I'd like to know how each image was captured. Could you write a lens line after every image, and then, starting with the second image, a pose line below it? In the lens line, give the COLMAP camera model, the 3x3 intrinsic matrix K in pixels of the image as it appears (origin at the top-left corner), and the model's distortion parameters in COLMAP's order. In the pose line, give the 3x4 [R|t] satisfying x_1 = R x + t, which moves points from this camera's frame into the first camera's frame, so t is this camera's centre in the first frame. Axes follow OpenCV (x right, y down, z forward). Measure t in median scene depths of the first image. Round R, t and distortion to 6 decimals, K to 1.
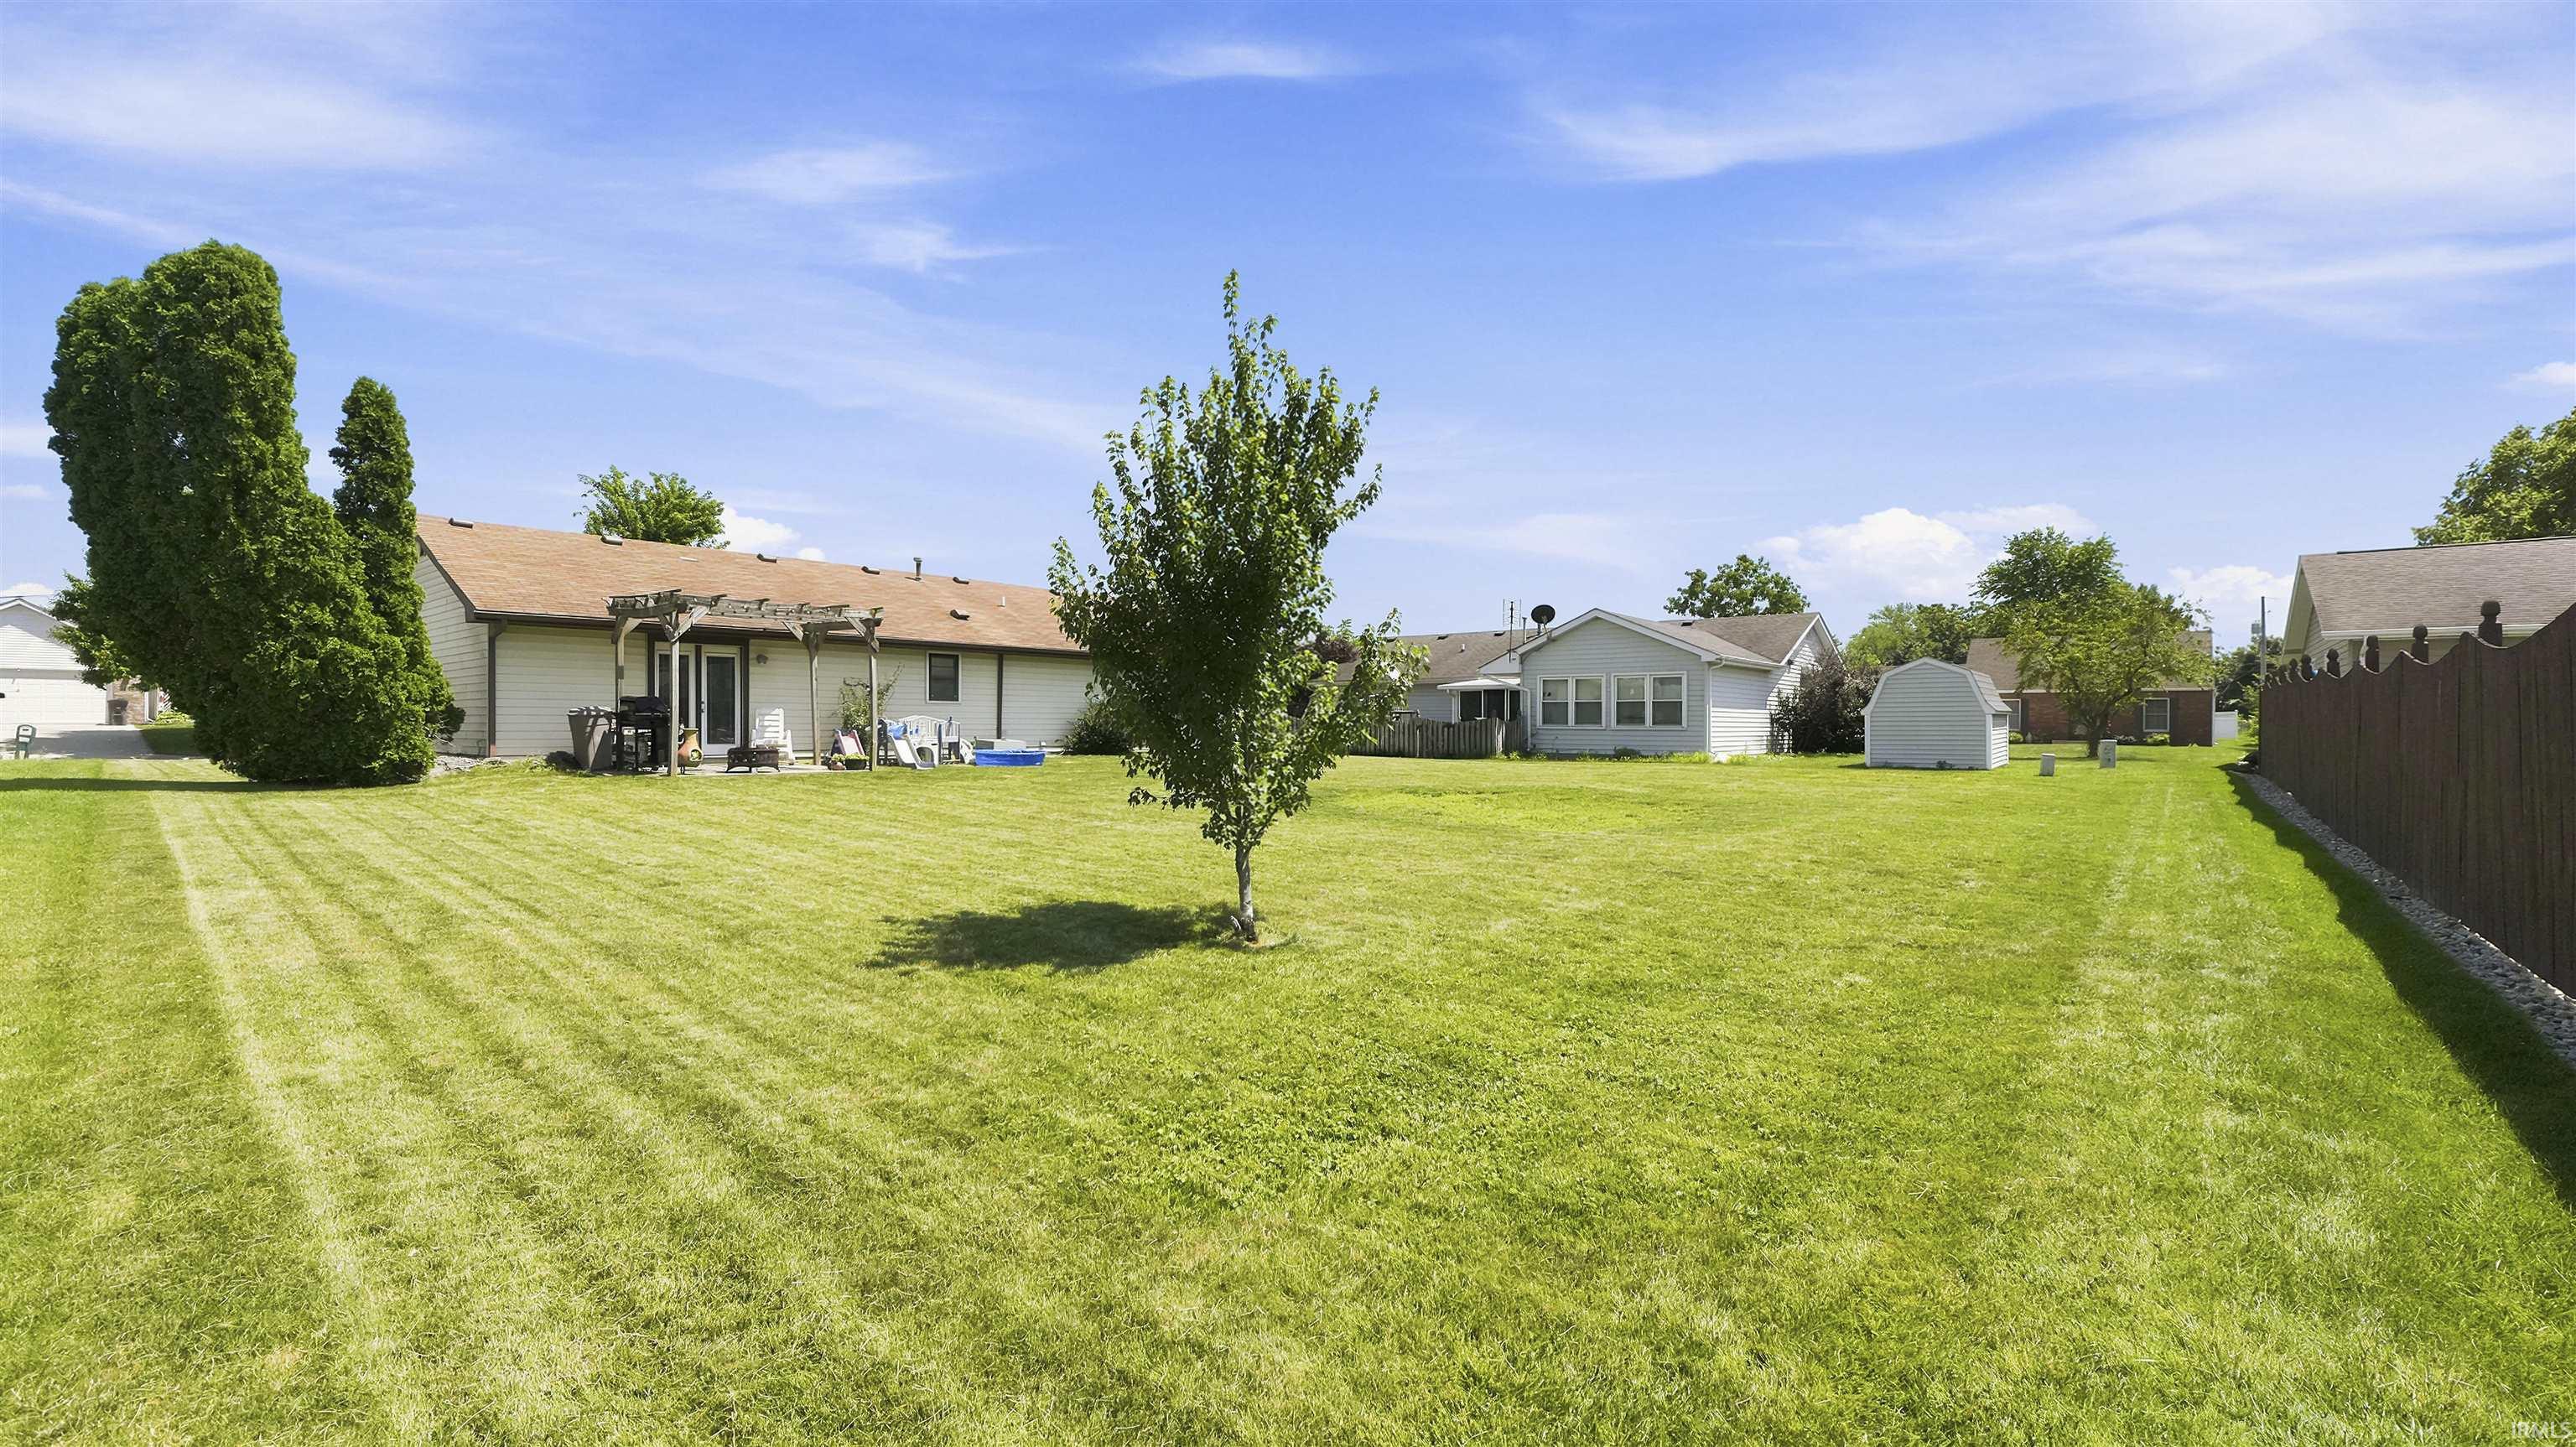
lens RADIAL K [[1081.2, 0, 1282.5], [0, 1081.2, 727.8], [0, 0, 1]] dist [-0.000636, -0.000517]
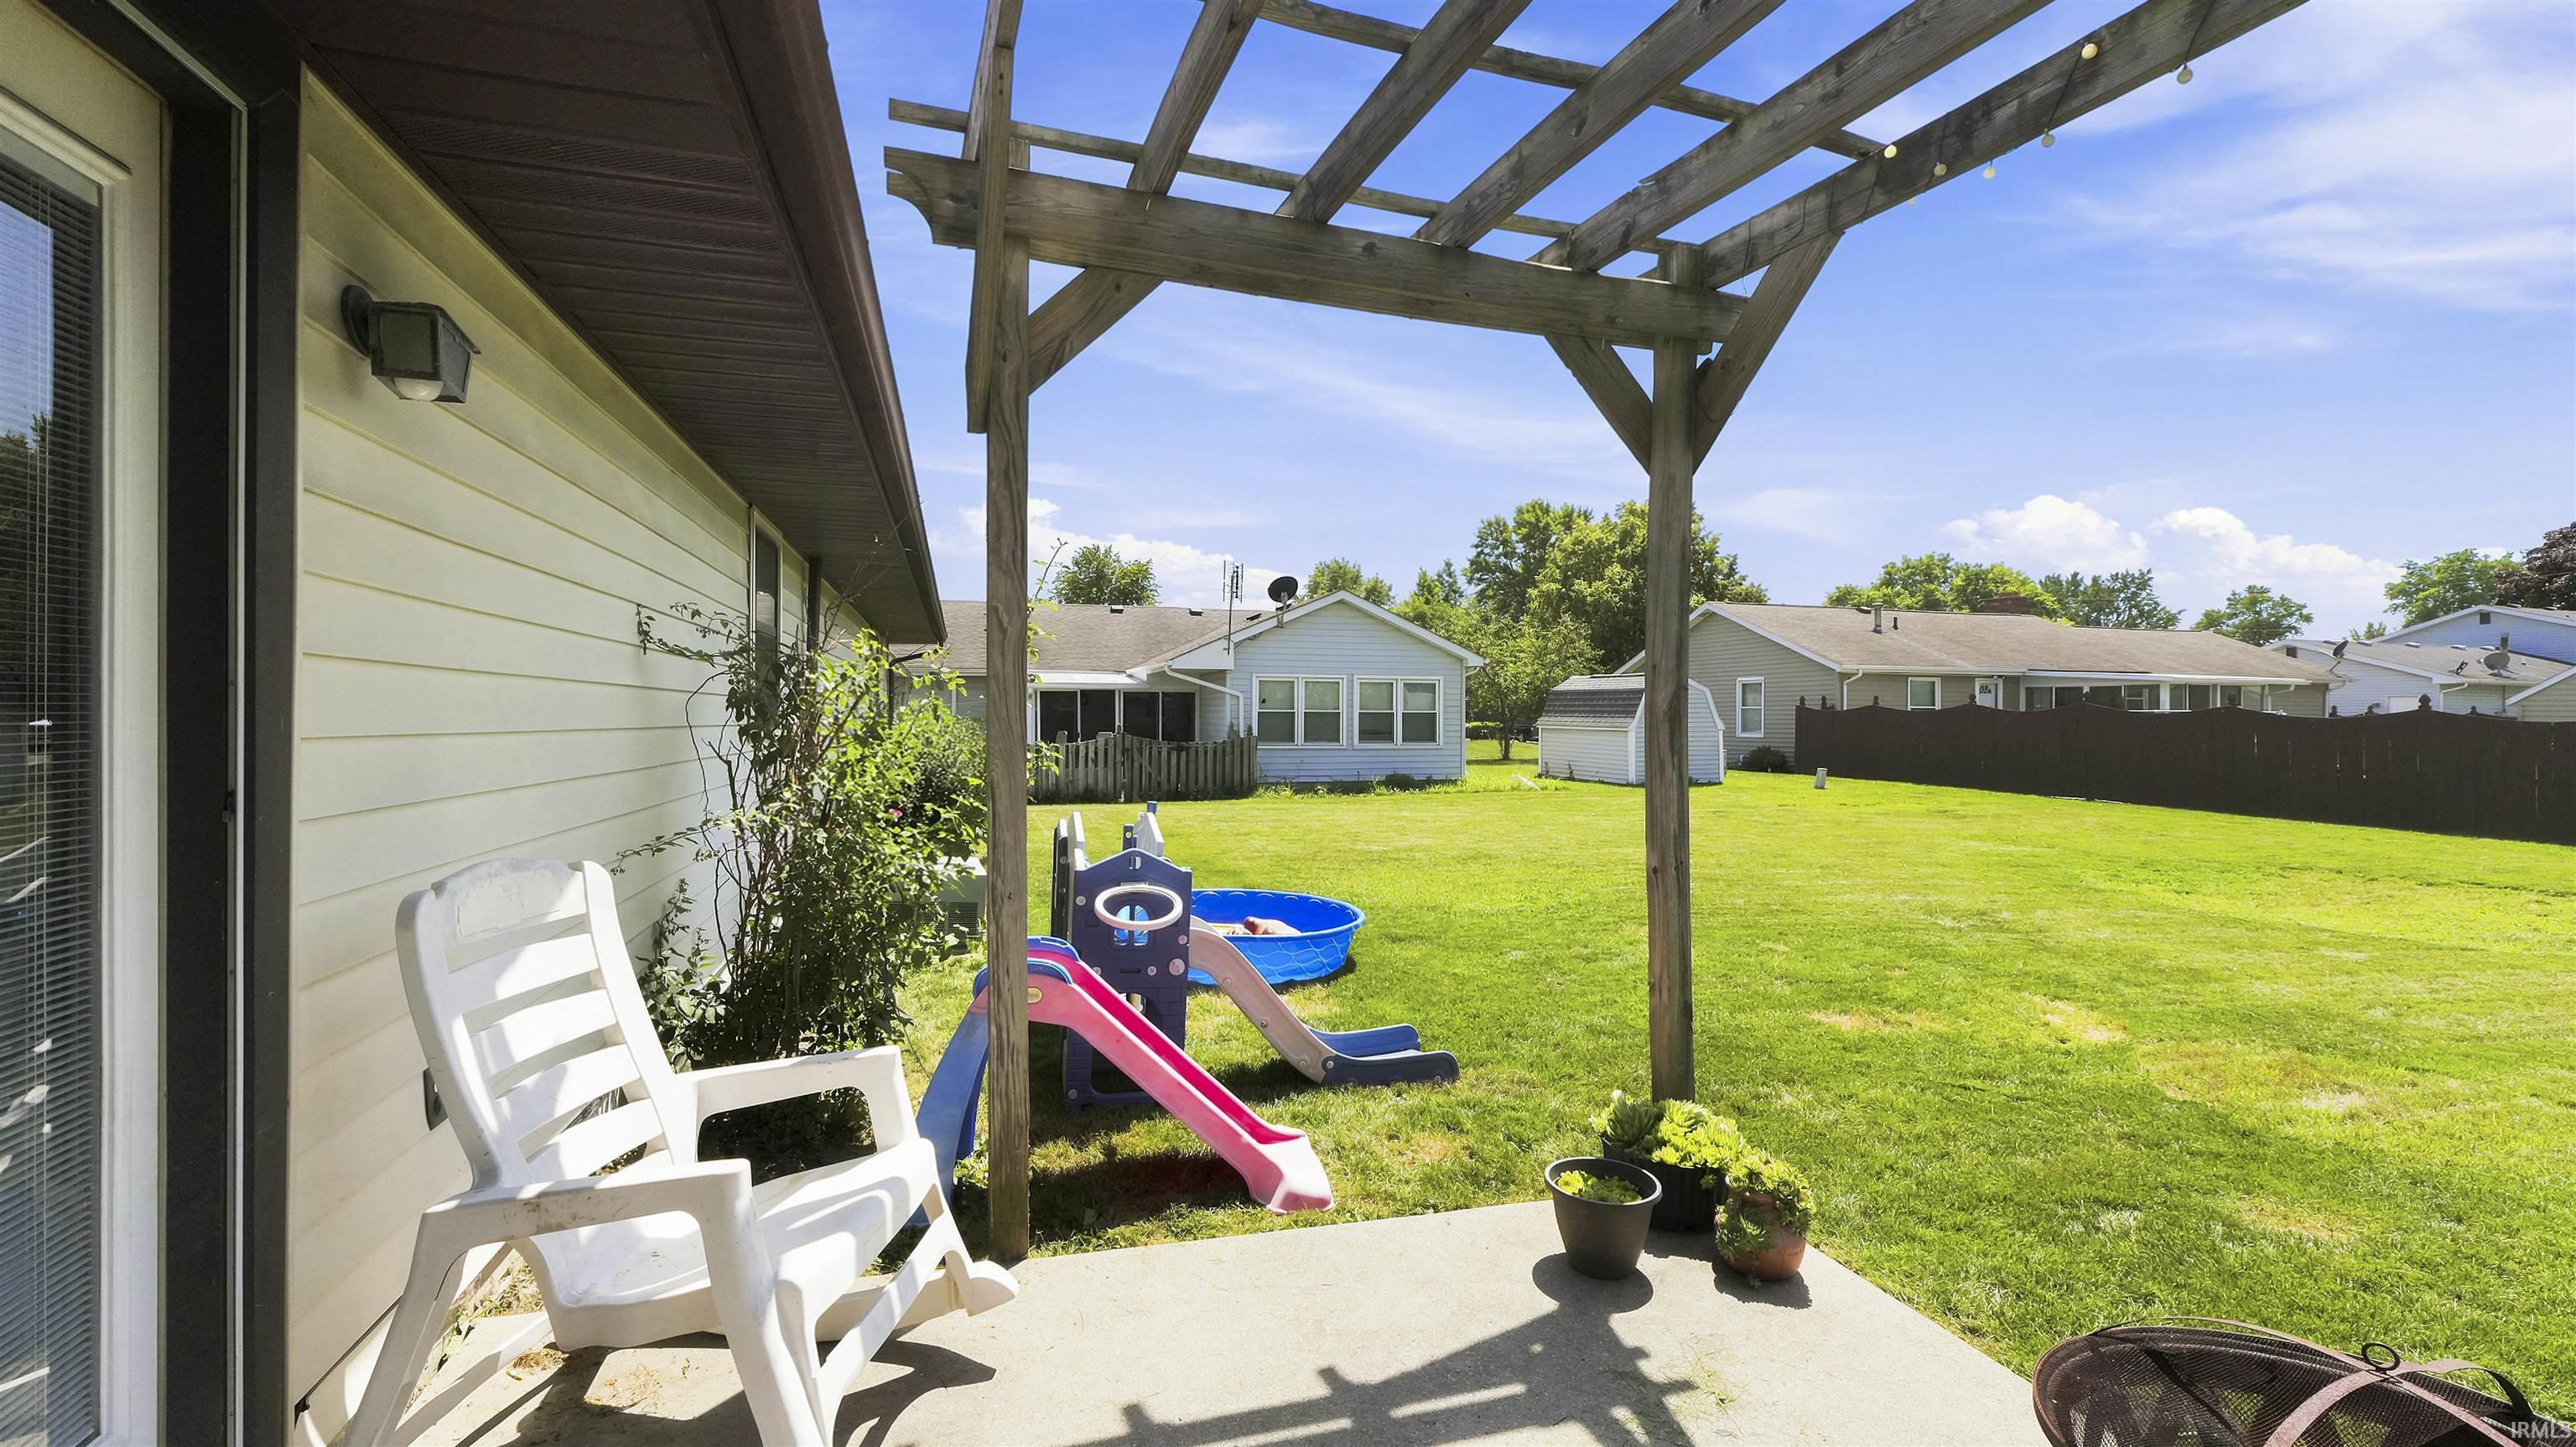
lens RADIAL K [[1081.2, 0, 1292.6], [0, 1081.2, 717.1], [0, 0, 1]] dist [-0.000636, -0.000517]
pose [[0.568538, -0.002557, 0.822653, -0.441310], [0.003995, 0.999992, 0.000347, -0.027012], [-0.822647, 0.003089, 0.568544, 0.757674]]
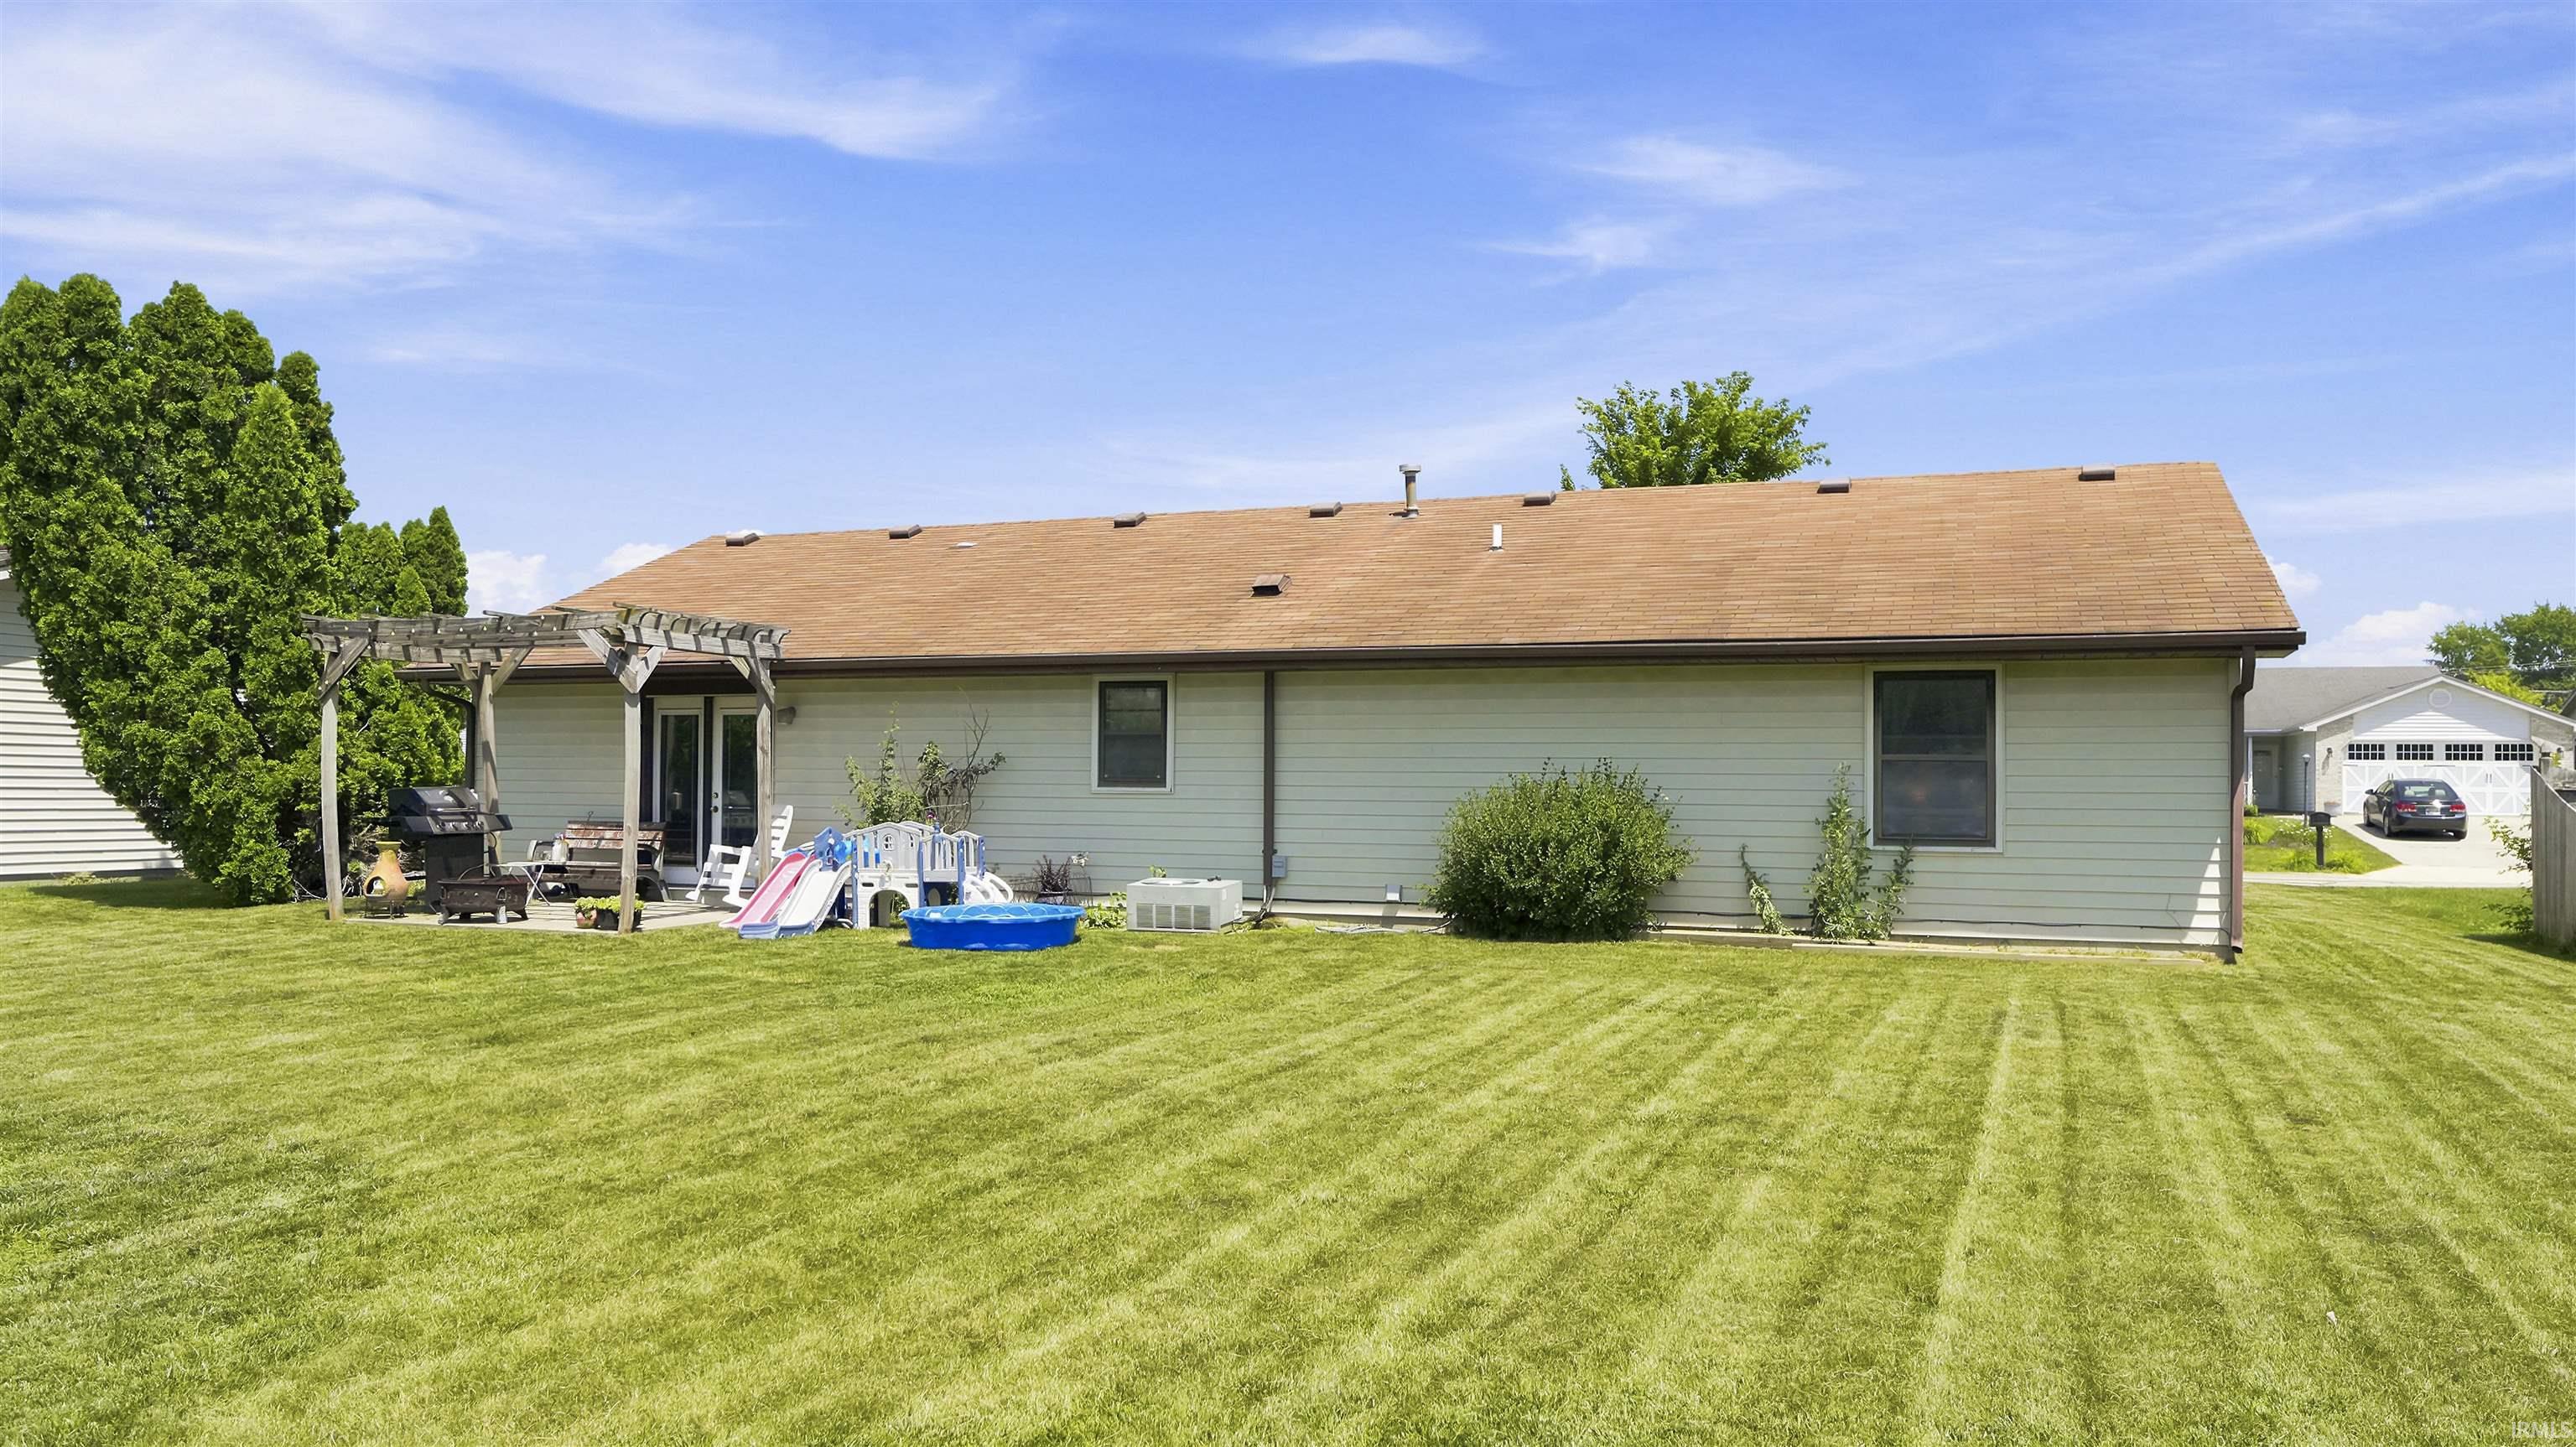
lens RADIAL K [[1854.9, 0, 1297.3], [0, 1854.9, 727.6], [0, 0, 1]] dist [0.000296, 0.001727]
pose [[0.315513, -0.036178, -0.948231, 0.417826], [-0.013036, 0.999013, -0.042453, -0.017726], [0.948832, 0.025756, 0.314730, 0.812387]]
